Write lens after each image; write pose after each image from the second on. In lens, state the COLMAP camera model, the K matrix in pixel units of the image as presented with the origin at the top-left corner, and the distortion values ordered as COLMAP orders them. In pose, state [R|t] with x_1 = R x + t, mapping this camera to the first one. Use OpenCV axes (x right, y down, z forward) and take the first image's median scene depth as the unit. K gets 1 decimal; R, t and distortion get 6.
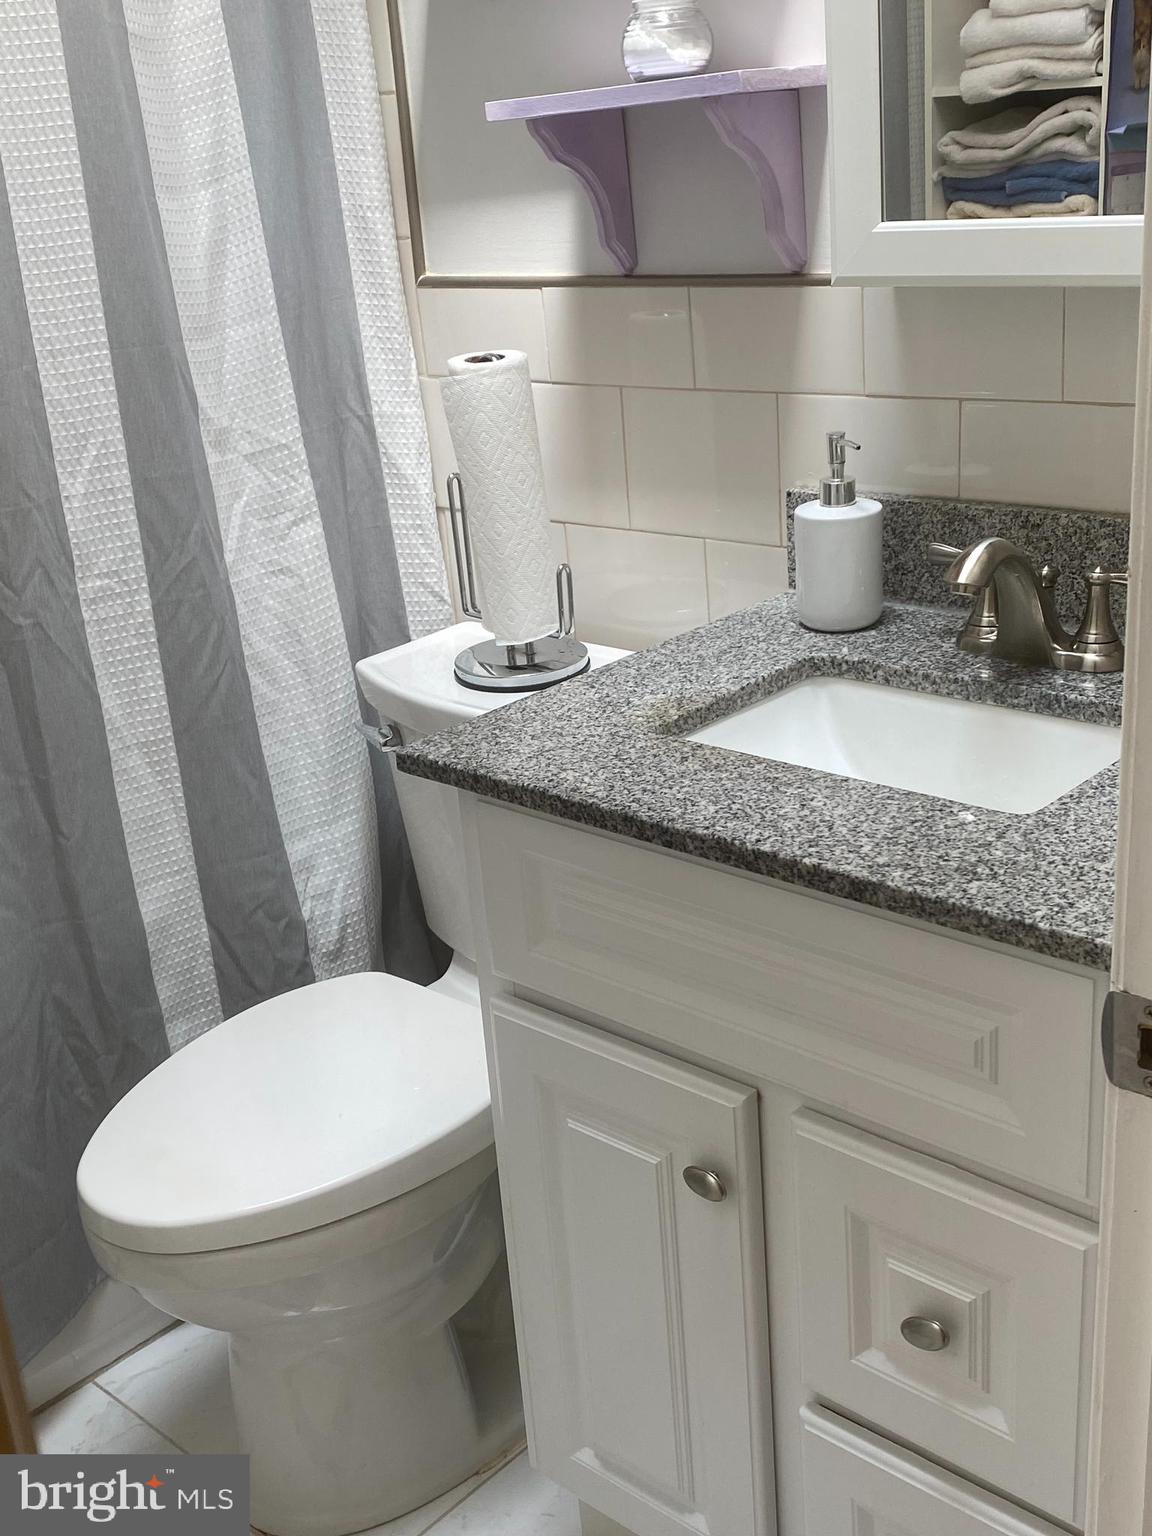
lens RADIAL K [[1697.3, 0, 576.0], [0, 1697.3, 768.0], [0, 0, 1]] dist [0.179711, -0.532325]
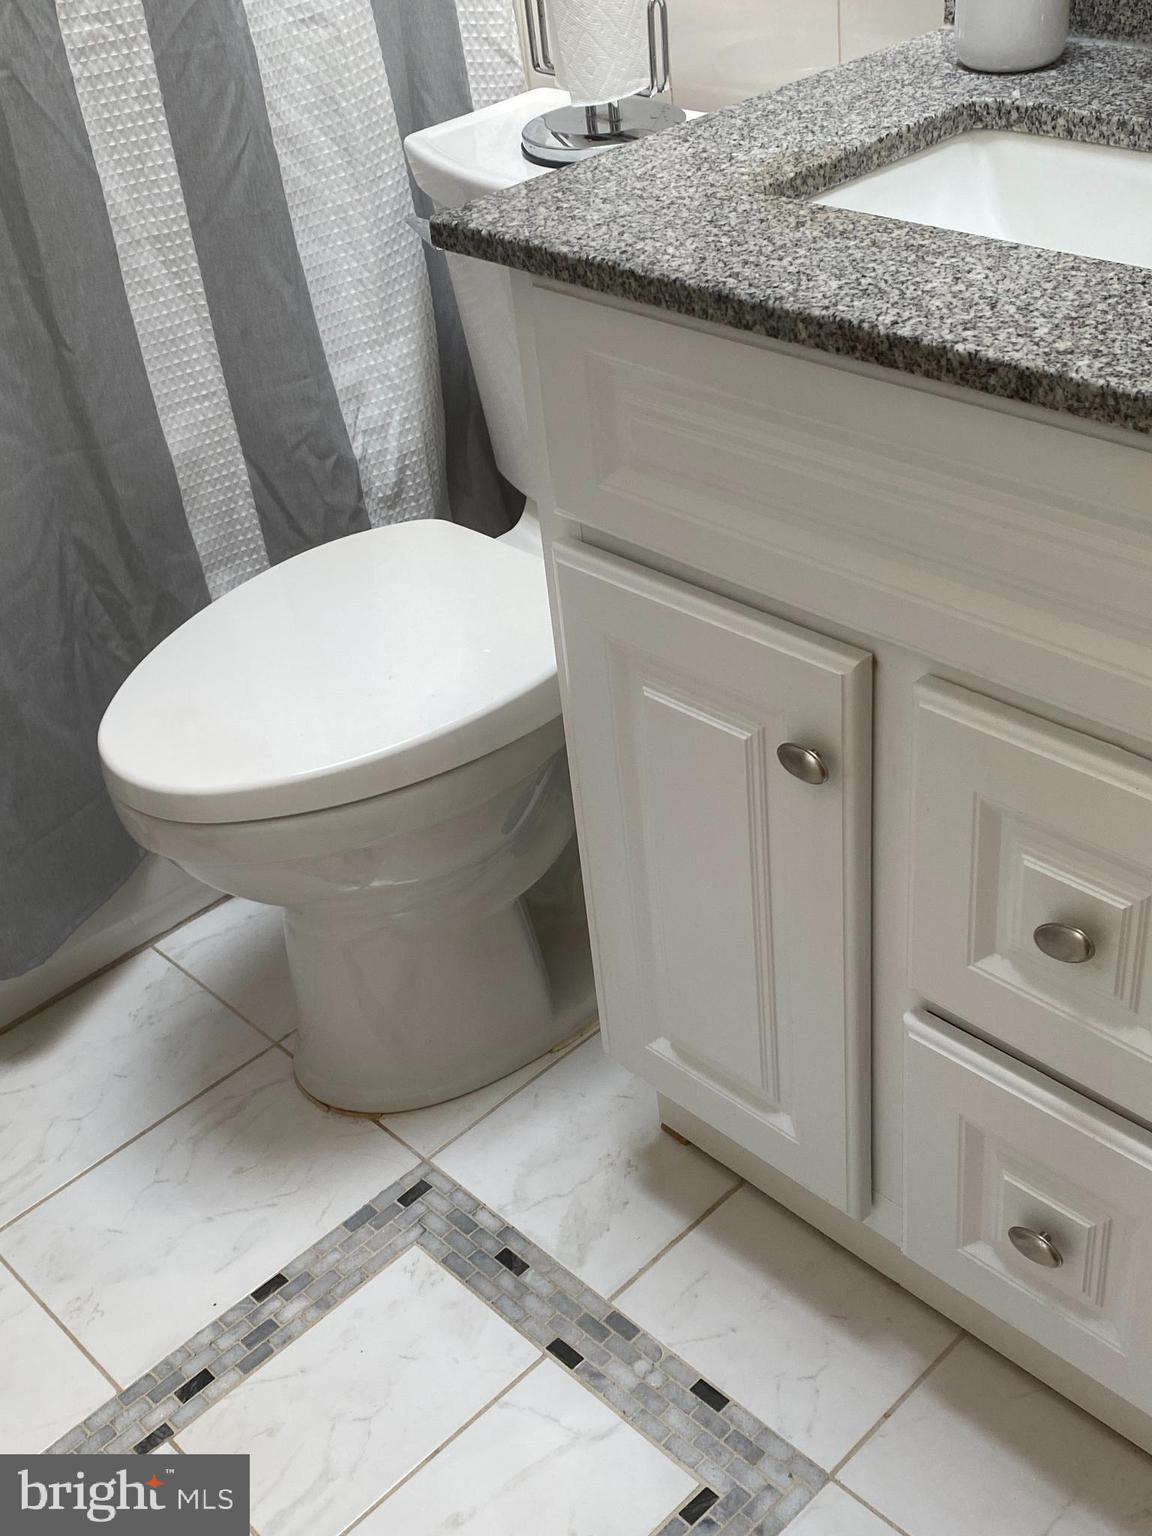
lens RADIAL K [[1704.5, 0, 629.7], [0, 1704.5, 766.5], [0, 0, 1]] dist [0.183334, -0.448602]
pose [[0.999360, 0.019977, -0.029662, 0.011167], [-0.012148, 0.969745, 0.243816, 0.030637], [0.033635, -0.243300, 0.969368, 0.137943]]
